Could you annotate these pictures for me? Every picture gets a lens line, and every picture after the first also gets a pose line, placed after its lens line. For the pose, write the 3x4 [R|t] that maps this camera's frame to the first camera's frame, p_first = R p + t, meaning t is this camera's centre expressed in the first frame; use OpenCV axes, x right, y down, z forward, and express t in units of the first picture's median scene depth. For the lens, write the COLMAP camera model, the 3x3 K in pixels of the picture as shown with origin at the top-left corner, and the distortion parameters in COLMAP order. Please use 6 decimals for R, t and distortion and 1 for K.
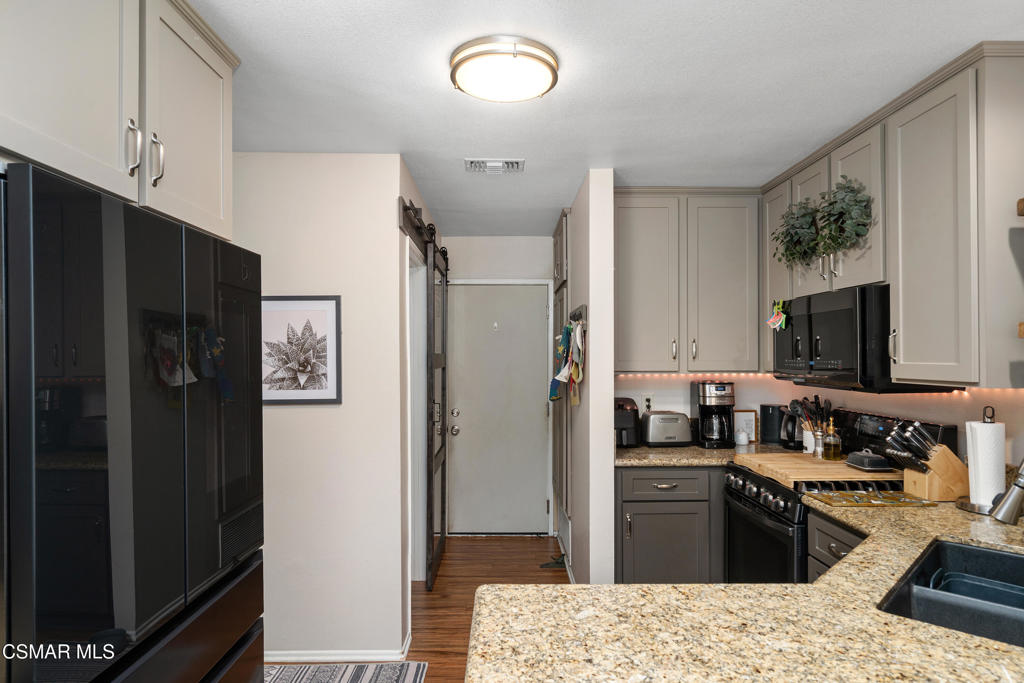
lens RADIAL K [[604.7, 0, 516.1], [0, 604.7, 350.1], [0, 0, 1]] dist [0.004794, 0.006999]
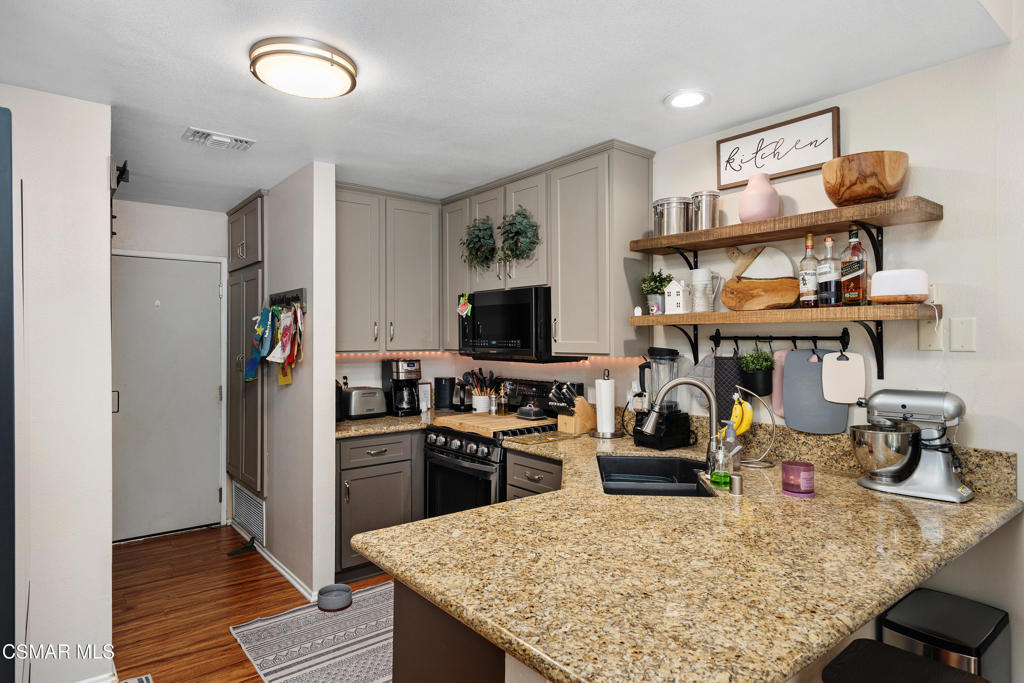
lens RADIAL K [[594.9, 0, 506.5], [0, 594.9, 338.5], [0, 0, 1]] dist [0.013342, 0.002643]
pose [[0.784199, 0.001529, 0.620508, -0.325172], [-0.006436, 0.999963, 0.005670, 0.005457], [-0.620476, -0.008440, 0.784180, -0.035179]]
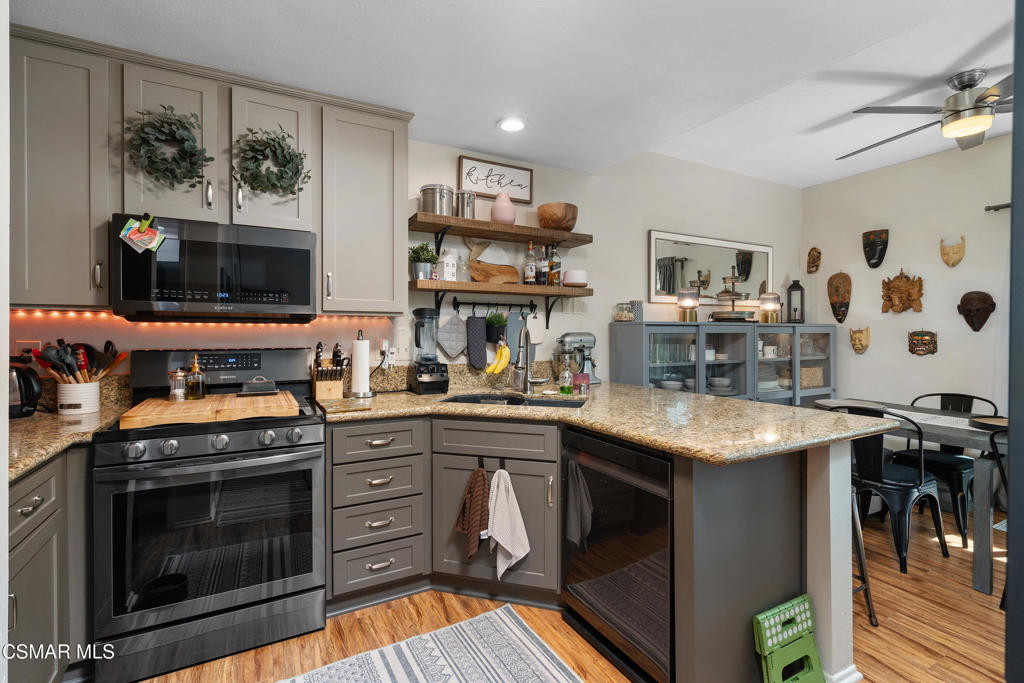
lens RADIAL K [[471.6, 0, 505.3], [0, 471.6, 335.7], [0, 0, 1]] dist [-0.005437, 0.003012]
pose [[-0.471528, 0.006420, 0.881828, -0.410962], [-0.002924, 0.999957, -0.008844, 0.101847], [-0.881846, -0.006749, -0.471488, 1.080123]]
